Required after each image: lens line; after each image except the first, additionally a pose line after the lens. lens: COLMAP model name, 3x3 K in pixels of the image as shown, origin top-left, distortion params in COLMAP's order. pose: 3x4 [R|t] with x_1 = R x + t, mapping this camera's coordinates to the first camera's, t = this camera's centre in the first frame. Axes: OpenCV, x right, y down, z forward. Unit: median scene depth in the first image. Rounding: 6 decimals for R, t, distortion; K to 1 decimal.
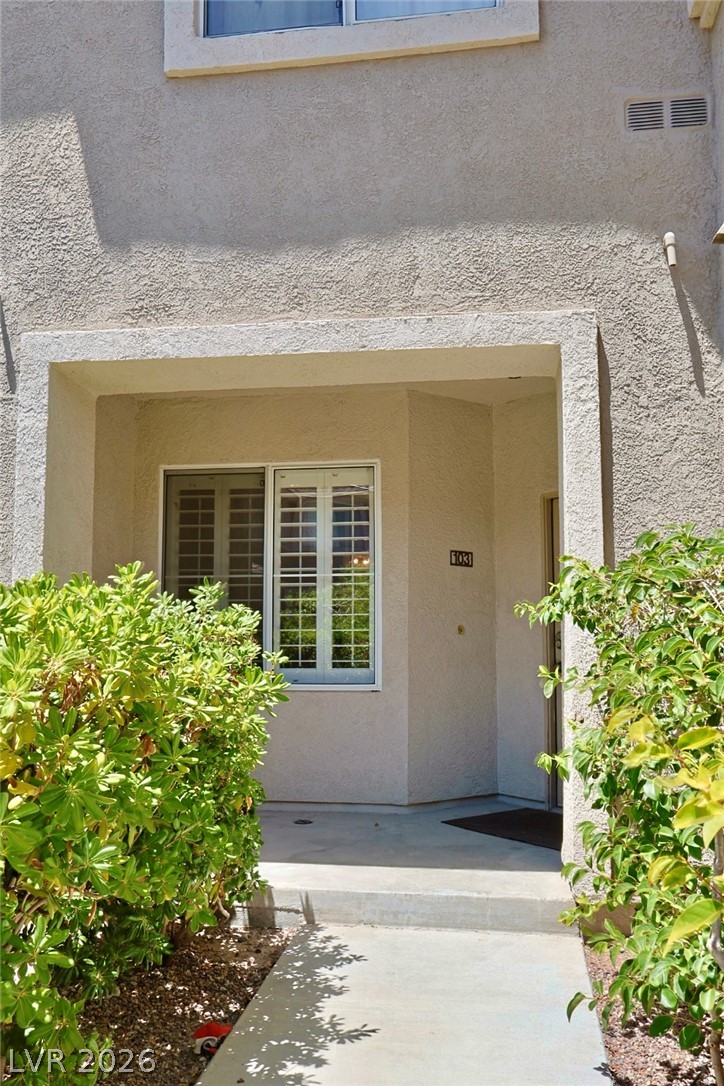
lens RADIAL K [[963.3, 0, 362.0], [0, 963.3, 543.0], [0, 0, 1]] dist [0.008559, 0.002366]
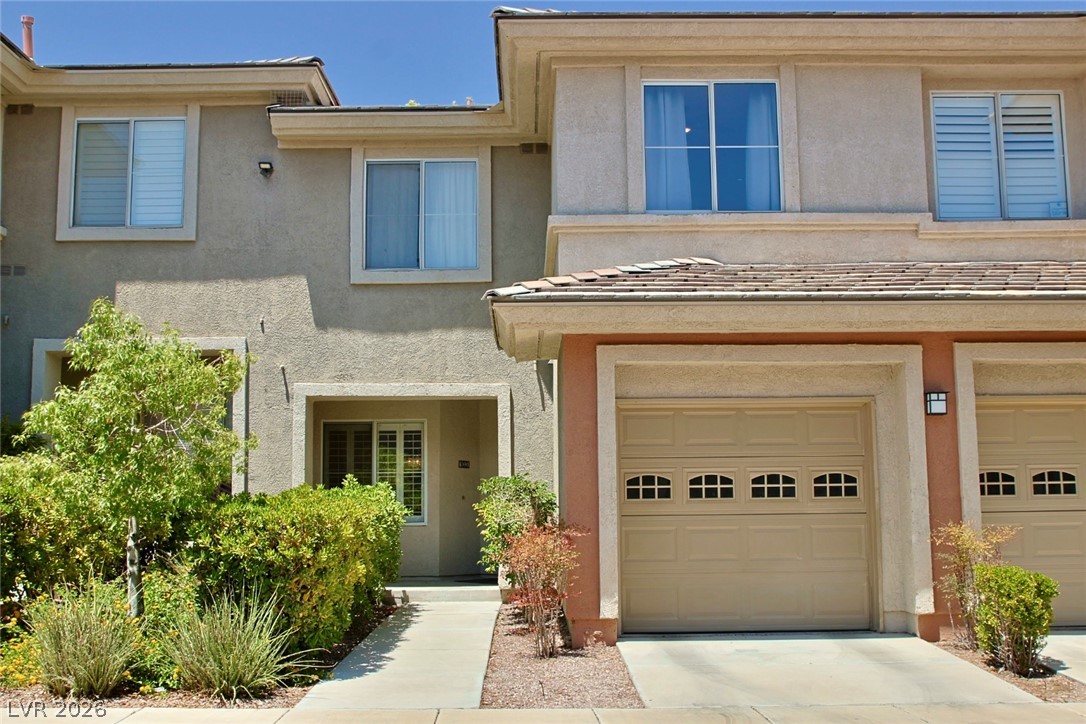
lens RADIAL K [[1207.4, 0, 546.3], [0, 1207.4, 348.4], [0, 0, 1]] dist [-0.068611, 0.048573]
pose [[0.987399, 0.012523, 0.157752, -0.150813], [-0.006778, 0.999296, -0.036903, -0.152116], [-0.158103, 0.035369, 0.986789, -1.784828]]
